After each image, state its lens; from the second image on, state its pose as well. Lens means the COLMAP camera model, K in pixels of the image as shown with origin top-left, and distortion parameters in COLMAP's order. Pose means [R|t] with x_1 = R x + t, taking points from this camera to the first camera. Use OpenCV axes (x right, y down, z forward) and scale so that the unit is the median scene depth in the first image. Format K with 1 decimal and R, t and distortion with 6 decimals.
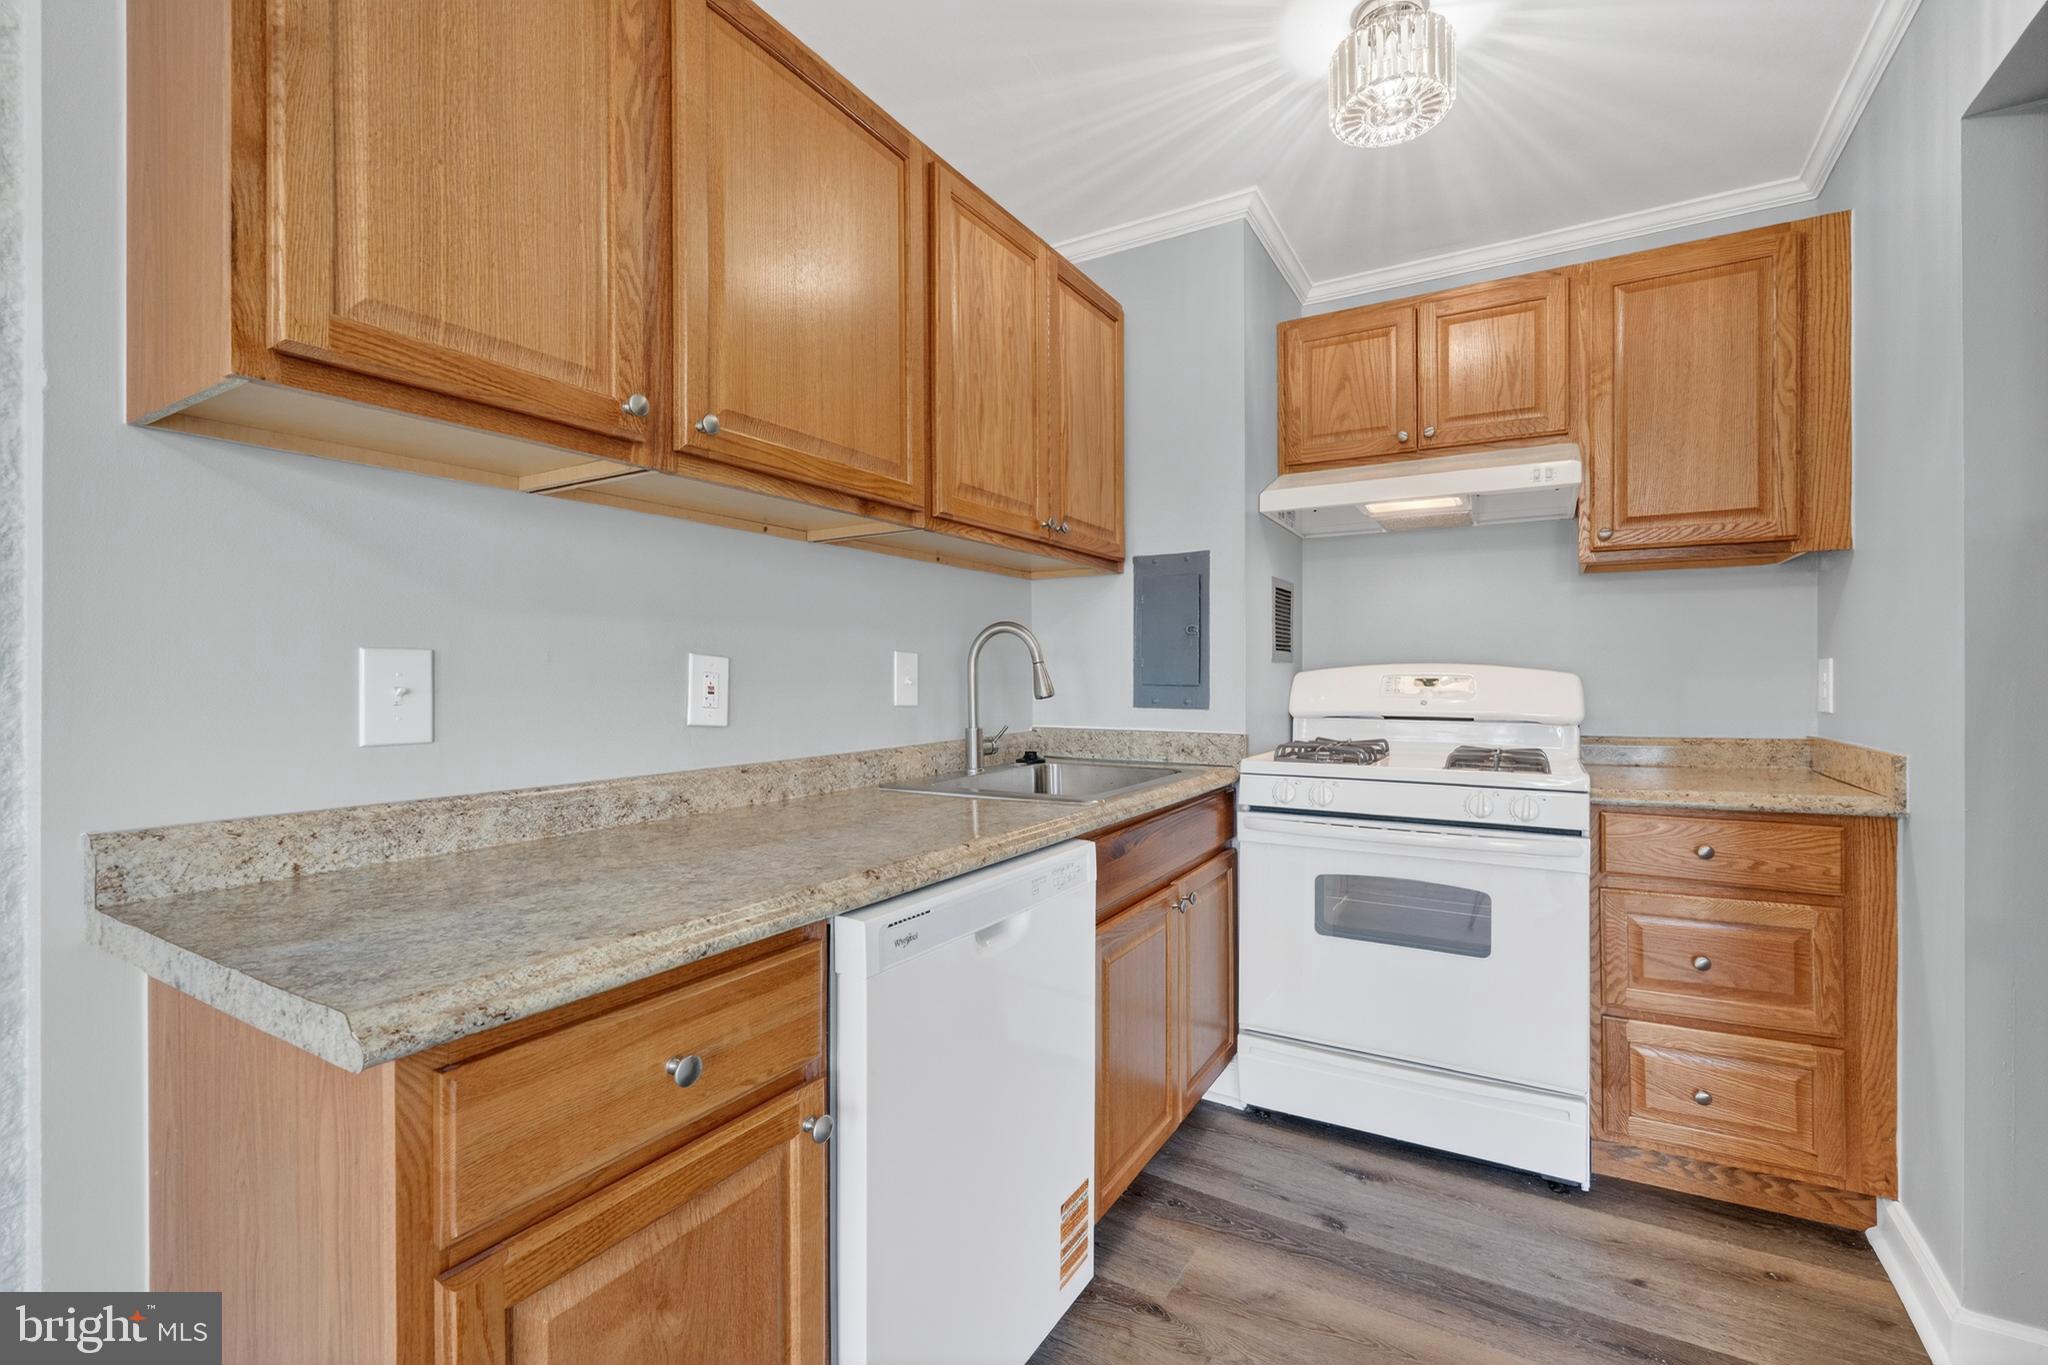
lens RADIAL K [[893.0, 0, 1026.1], [0, 893.0, 676.5], [0, 0, 1]] dist [-0.004544, 0.000271]
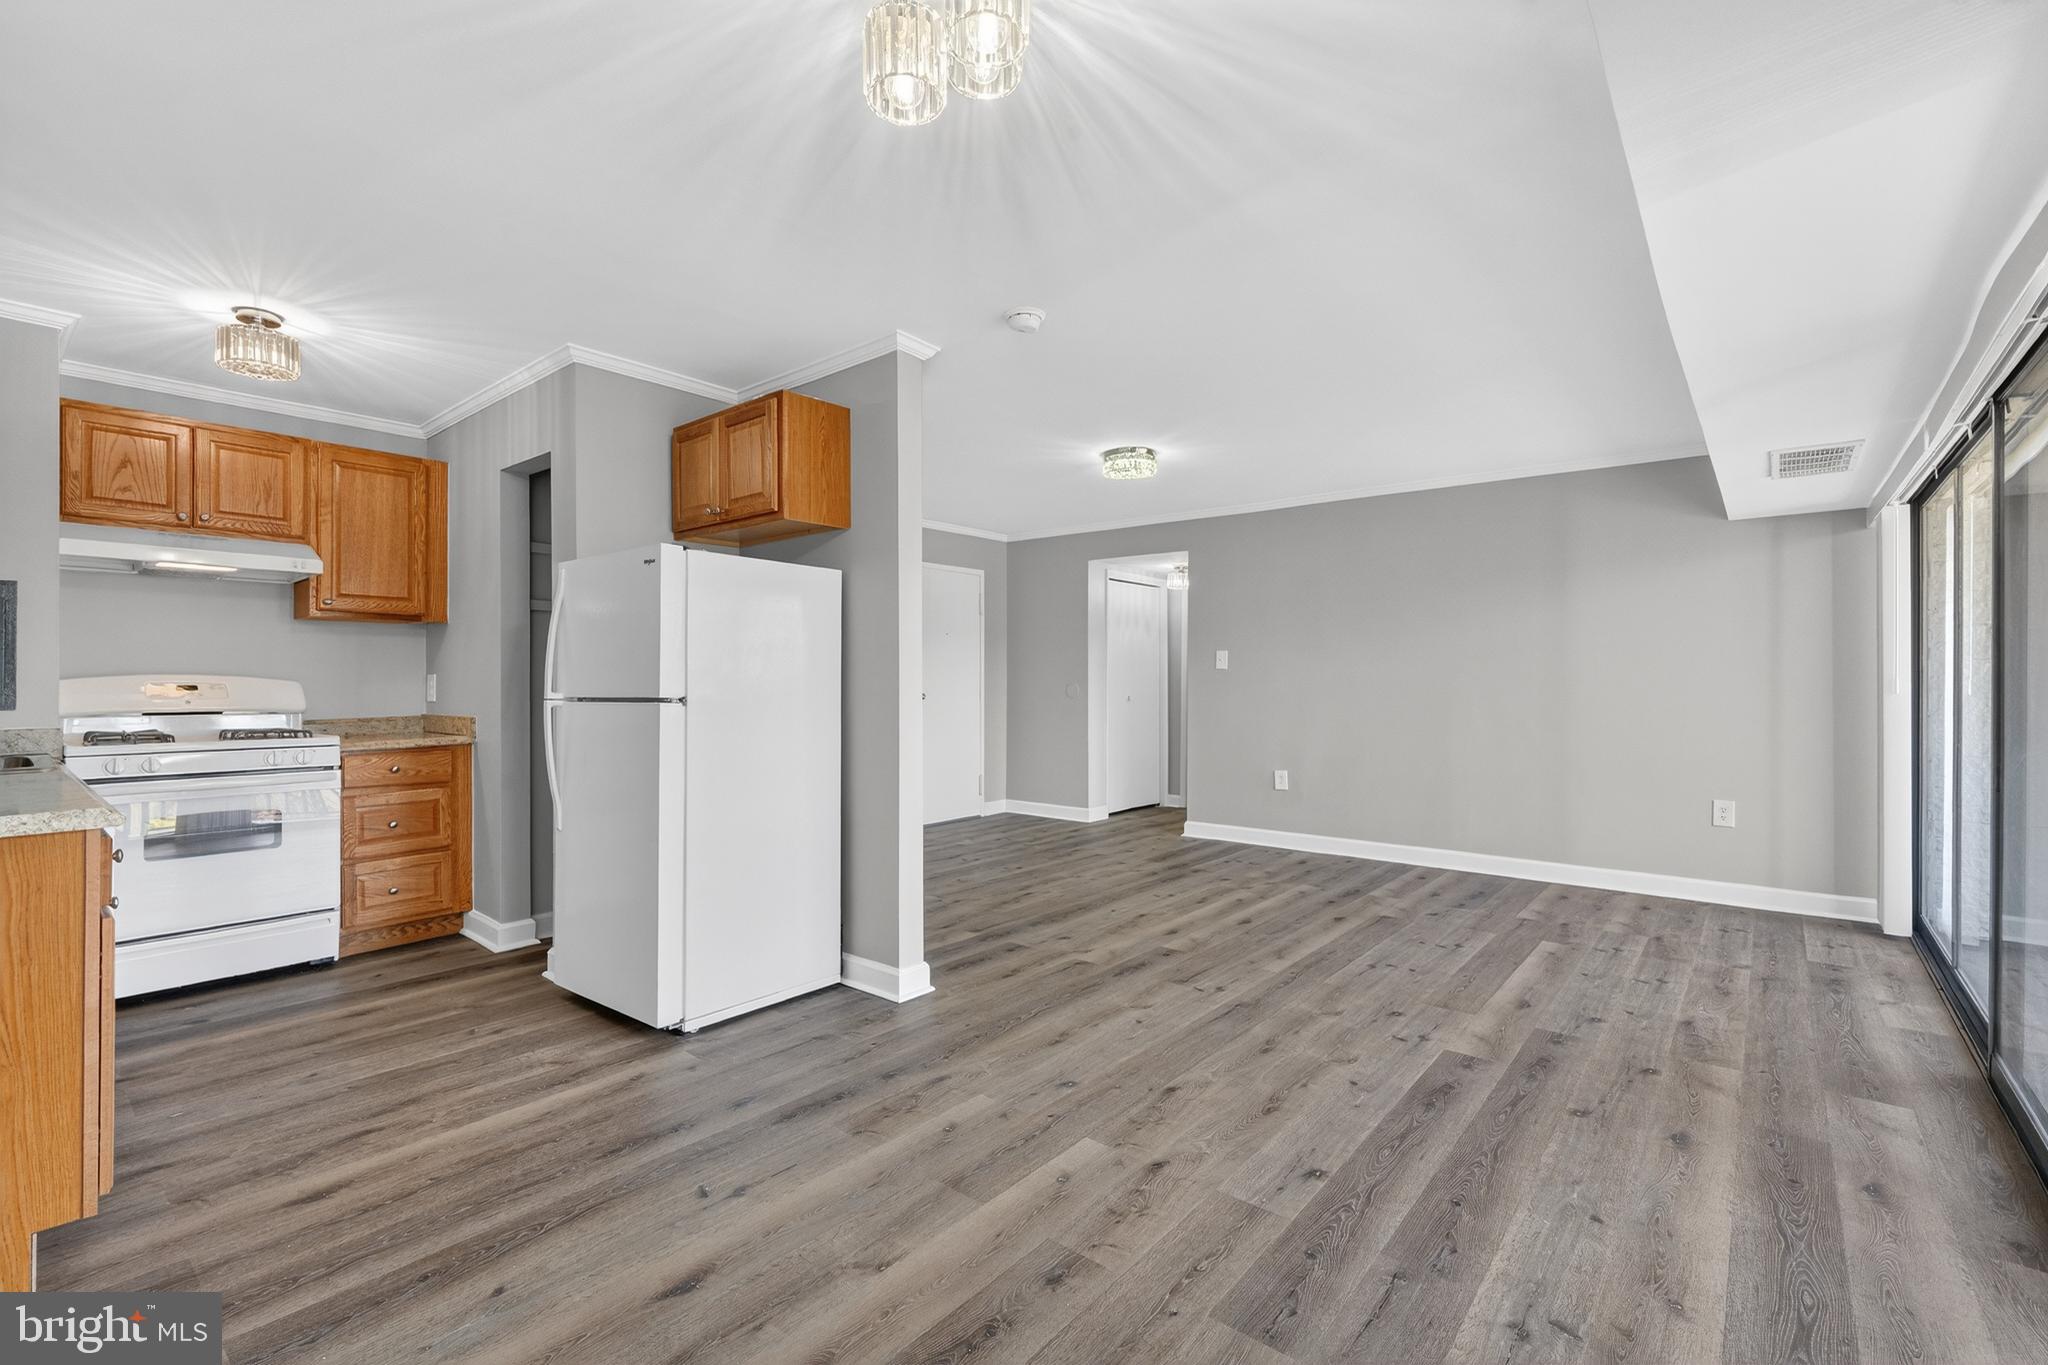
lens RADIAL K [[893.0, 0, 1020.2], [0, 893.0, 683.1], [0, 0, 1]] dist [-0.004544, 0.000271]
pose [[0.160186, 0.001296, 0.987086, -0.935849], [0.002295, 0.999996, -0.001686, 0.006515], [-0.987084, 0.002535, 0.160182, -0.675801]]
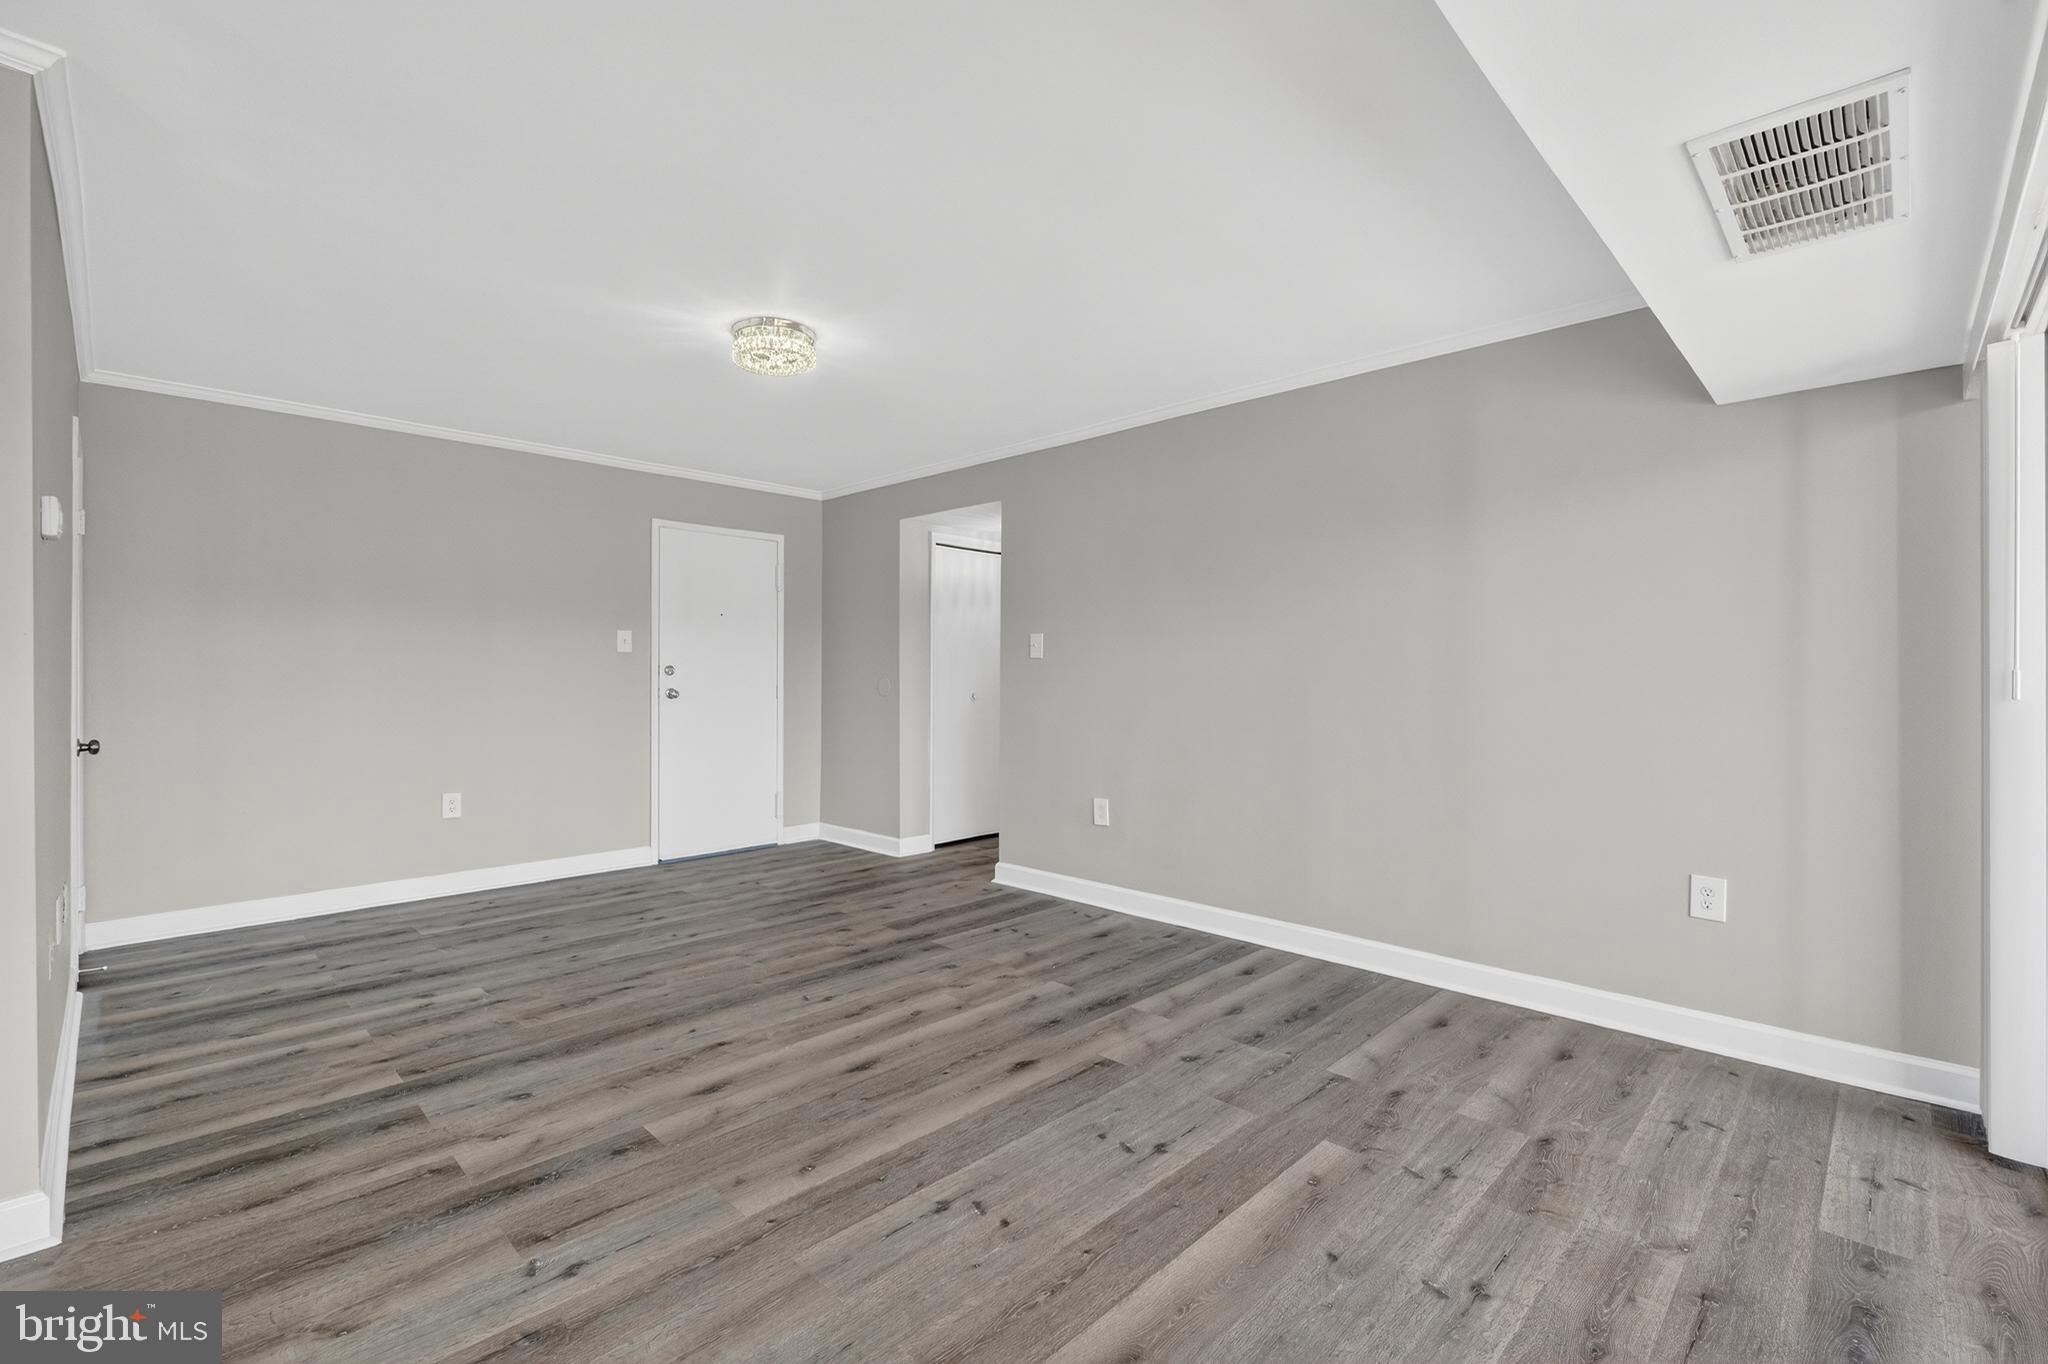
lens RADIAL K [[893.0, 0, 1021.1], [0, 893.0, 676.0], [0, 0, 1]] dist [-0.004544, 0.000271]
pose [[0.235076, 0.004627, 0.971966, 0.033346], [0.000383, 0.999988, -0.004853, 0.011226], [-0.971977, 0.001513, 0.235072, -1.389273]]
